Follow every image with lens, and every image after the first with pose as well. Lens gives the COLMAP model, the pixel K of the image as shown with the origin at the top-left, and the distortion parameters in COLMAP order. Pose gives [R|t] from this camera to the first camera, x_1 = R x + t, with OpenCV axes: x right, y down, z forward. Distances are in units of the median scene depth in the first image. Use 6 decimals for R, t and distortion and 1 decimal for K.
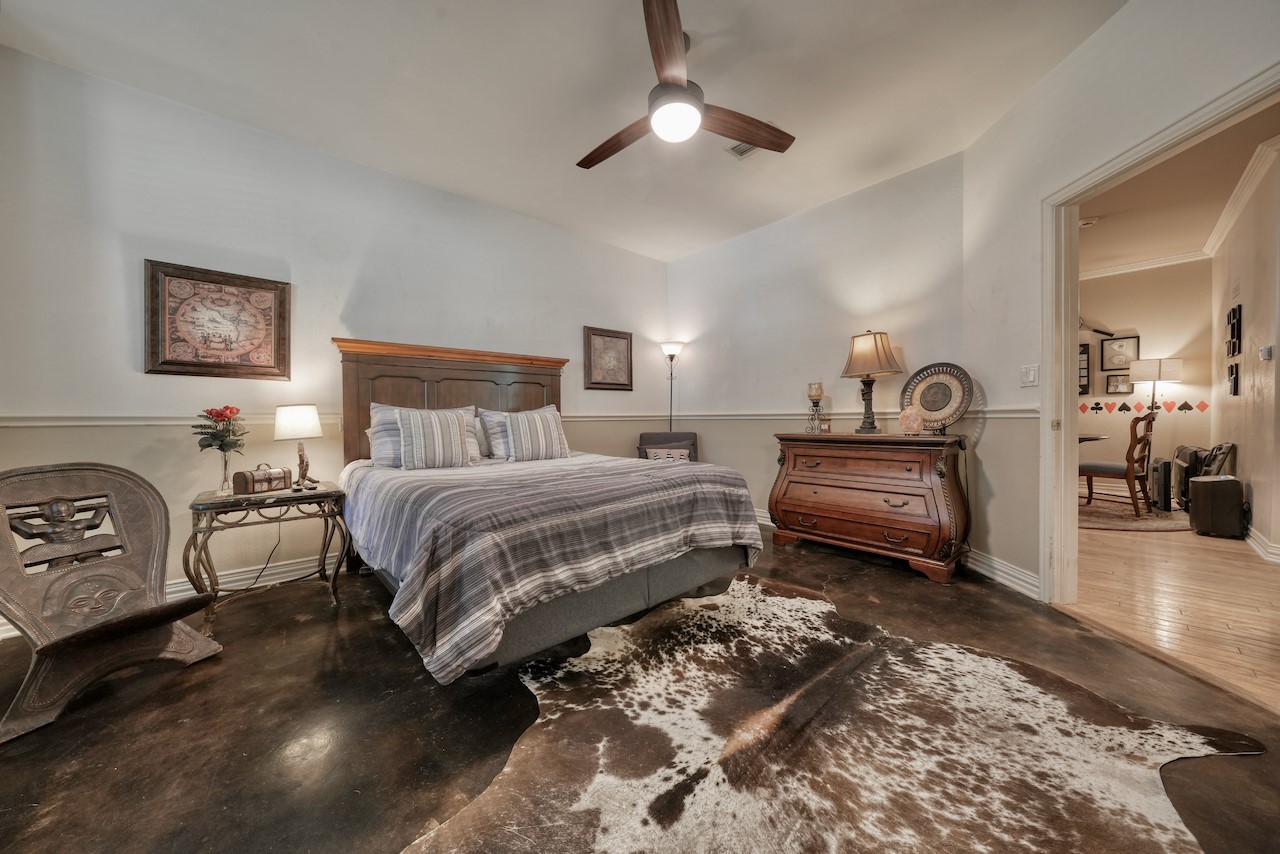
lens RADIAL K [[432.2, 0, 642.2], [0, 432.2, 423.4], [0, 0, 1]] dist [-0.003771, 0.000465]
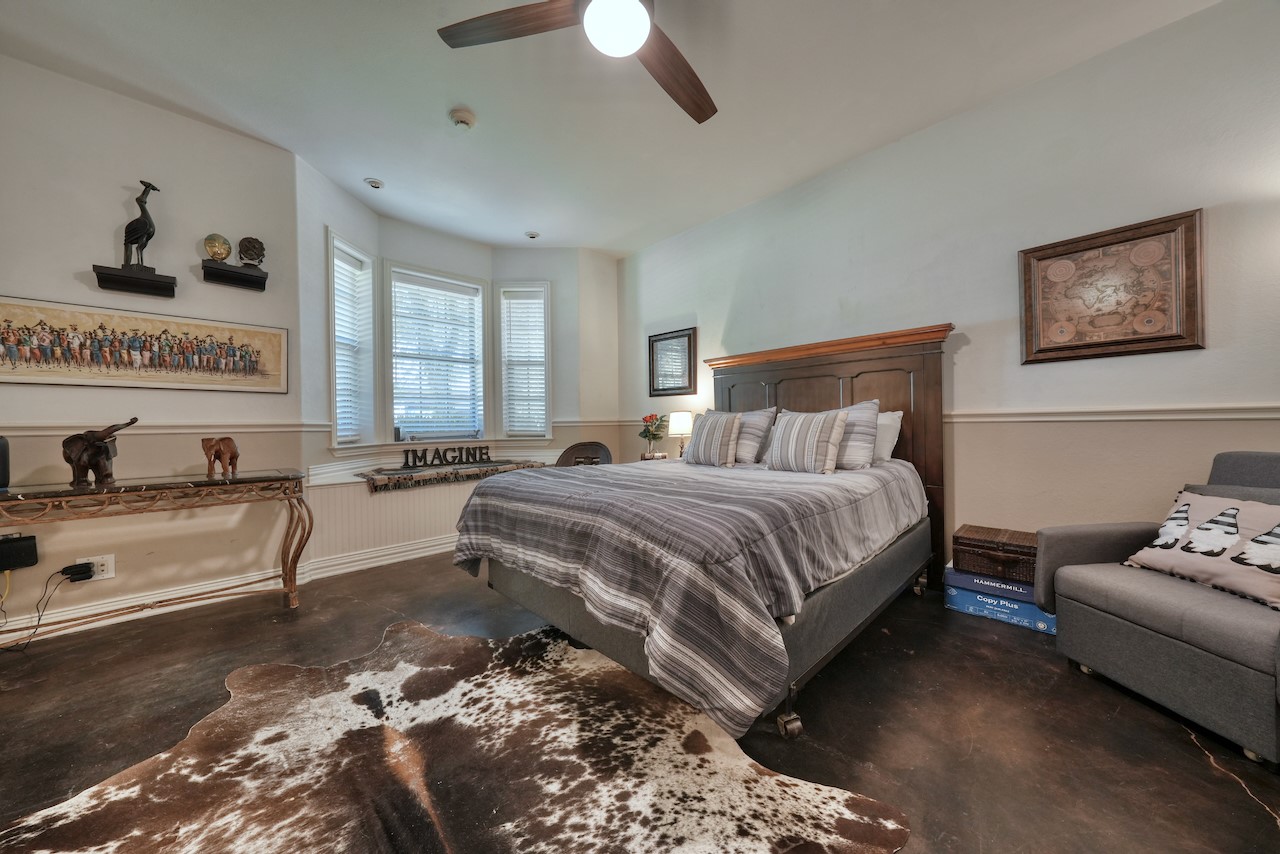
lens RADIAL K [[432.2, 0, 642.2], [0, 432.2, 423.4], [0, 0, 1]] dist [-0.003771, 0.000465]
pose [[0.039185, 0.007745, -0.999202, 0.997850], [0.002753, 0.999965, 0.007859, -0.023327], [0.999228, -0.003059, 0.039162, 1.218174]]
